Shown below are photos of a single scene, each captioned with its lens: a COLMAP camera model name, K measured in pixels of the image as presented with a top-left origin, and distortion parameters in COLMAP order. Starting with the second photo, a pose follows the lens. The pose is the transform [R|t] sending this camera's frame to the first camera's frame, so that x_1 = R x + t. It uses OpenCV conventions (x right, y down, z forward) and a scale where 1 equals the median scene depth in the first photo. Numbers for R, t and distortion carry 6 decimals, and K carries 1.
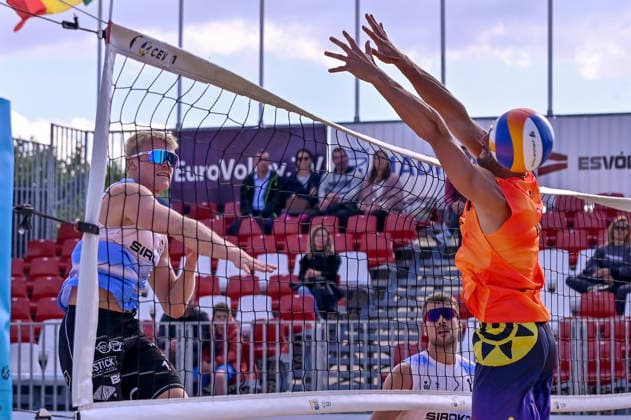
lens RADIAL K [[2947.2, 0, 315.8], [0, 2947.2, 210.0], [0, 0, 1]] dist [-0.288307, 0.000000]
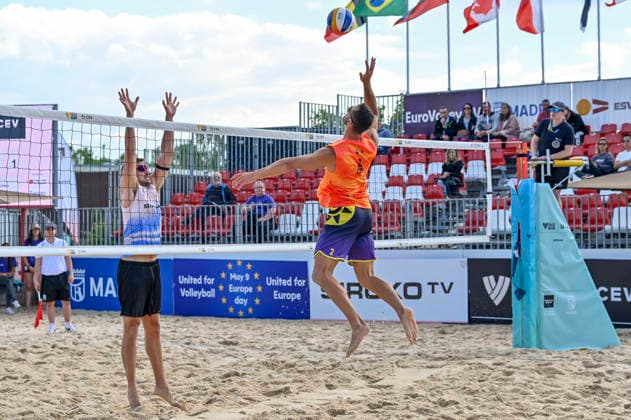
lens RADIAL K [[1938.0, 0, 318.6], [0, 1938.0, 205.3], [0, 0, 1]] dist [-0.185766, 0.000000]
pose [[0.934465, -0.018748, -0.355560, 0.352219], [0.035118, 0.998597, 0.039639, -0.008993], [0.354318, -0.049528, 0.933812, -0.157910]]
